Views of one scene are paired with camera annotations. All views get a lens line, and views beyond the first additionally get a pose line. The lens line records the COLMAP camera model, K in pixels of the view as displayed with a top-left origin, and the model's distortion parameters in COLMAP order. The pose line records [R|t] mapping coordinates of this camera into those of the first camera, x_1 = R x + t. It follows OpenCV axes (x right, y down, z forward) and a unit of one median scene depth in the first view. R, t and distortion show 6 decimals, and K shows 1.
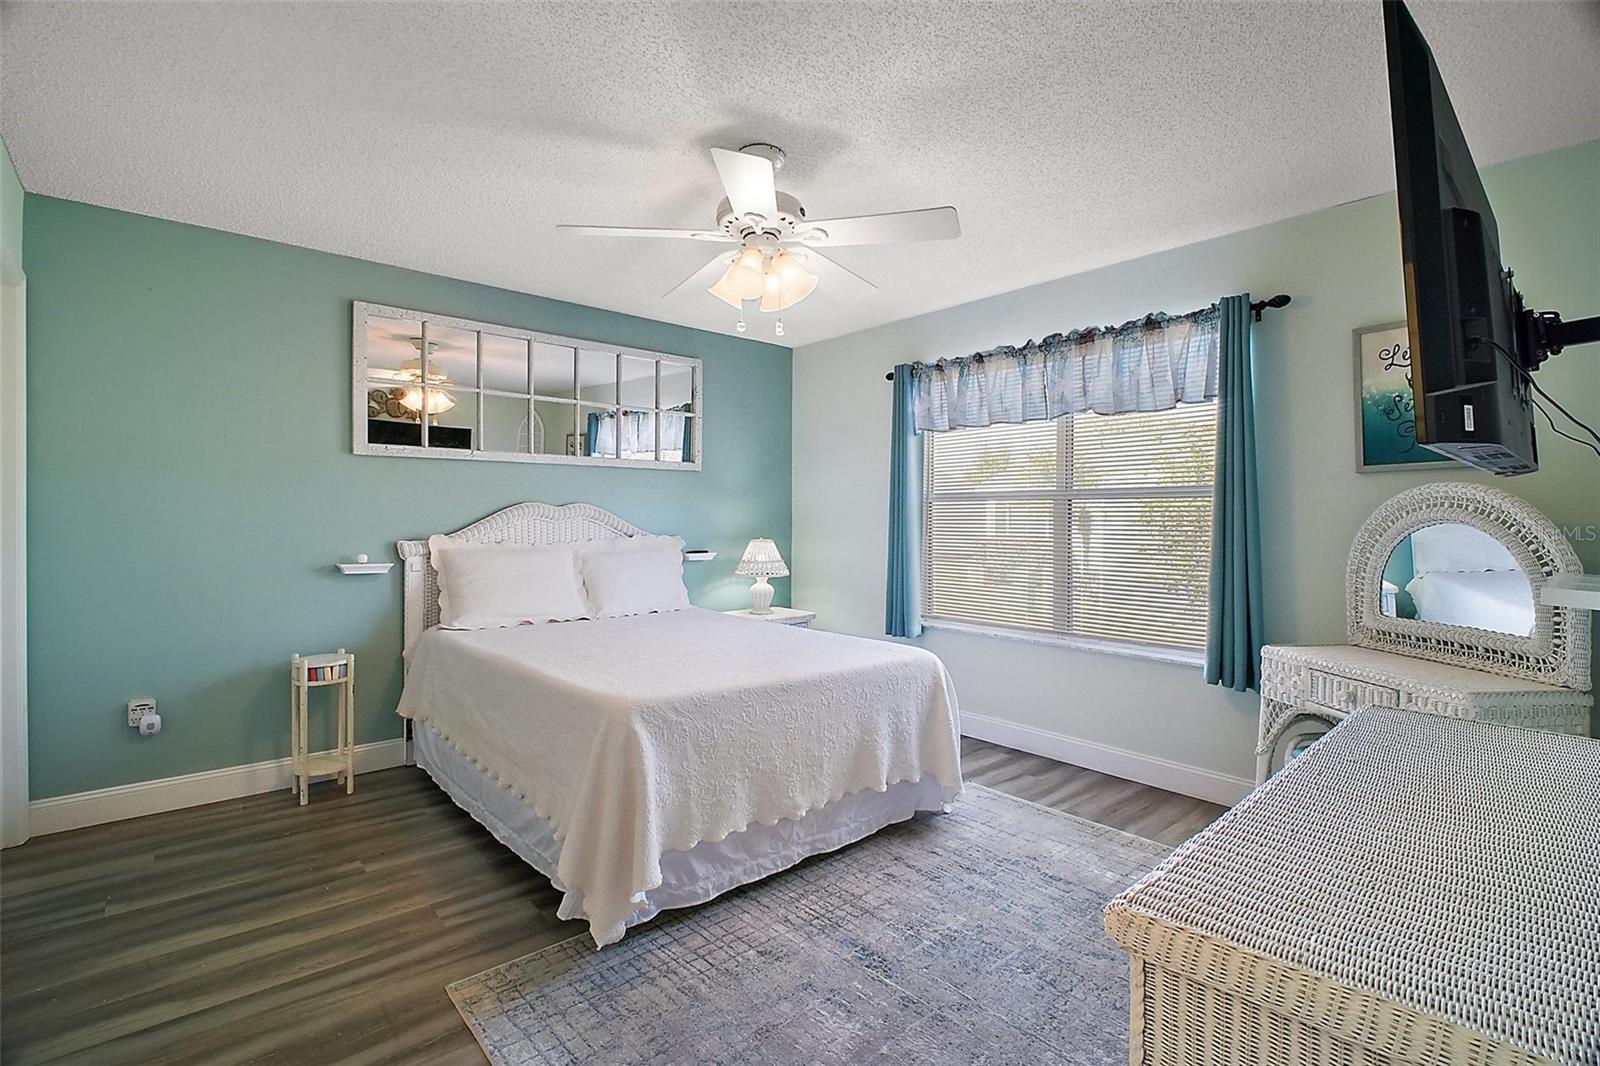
lens RADIAL K [[733.0, 0, 789.7], [0, 733.0, 525.7], [0, 0, 1]] dist [-0.001101, -0.006448]
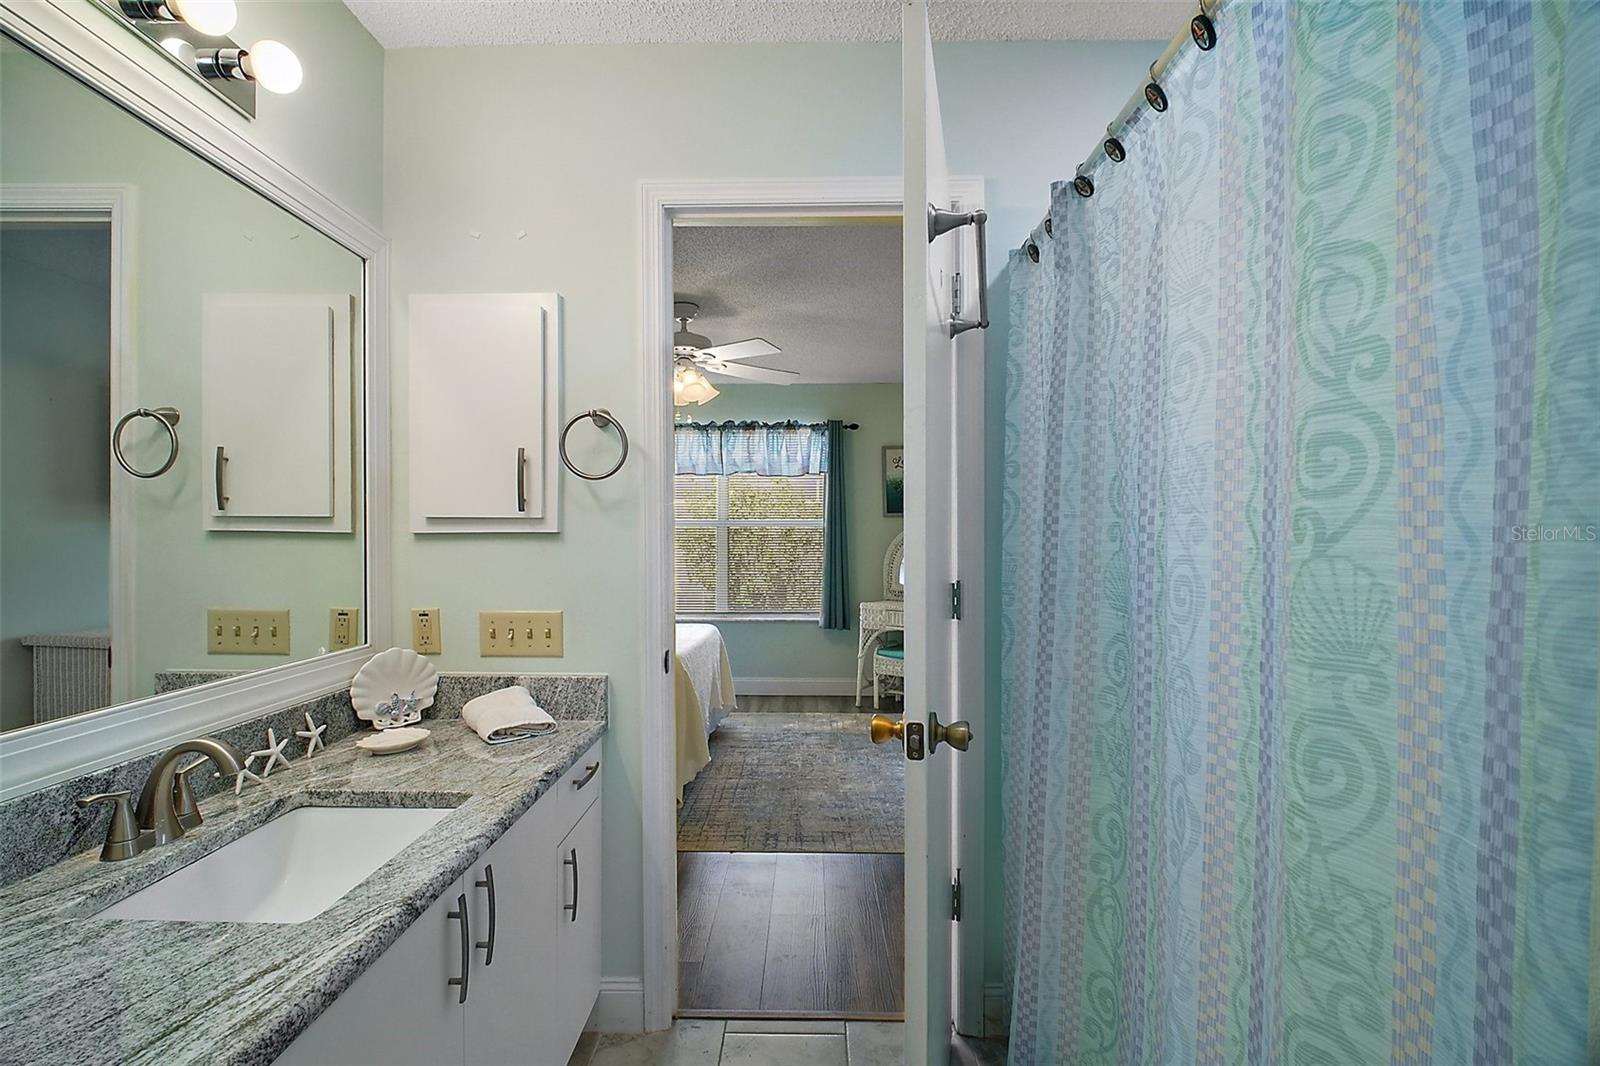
lens RADIAL K [[733.0, 0, 789.7], [0, 733.0, 525.7], [0, 0, 1]] dist [-0.001101, -0.006448]
pose [[0.675773, 0.014430, 0.736968, -0.886979], [0.005370, 0.999685, -0.024498, 0.003359], [-0.737090, 0.020513, 0.675483, -0.188546]]
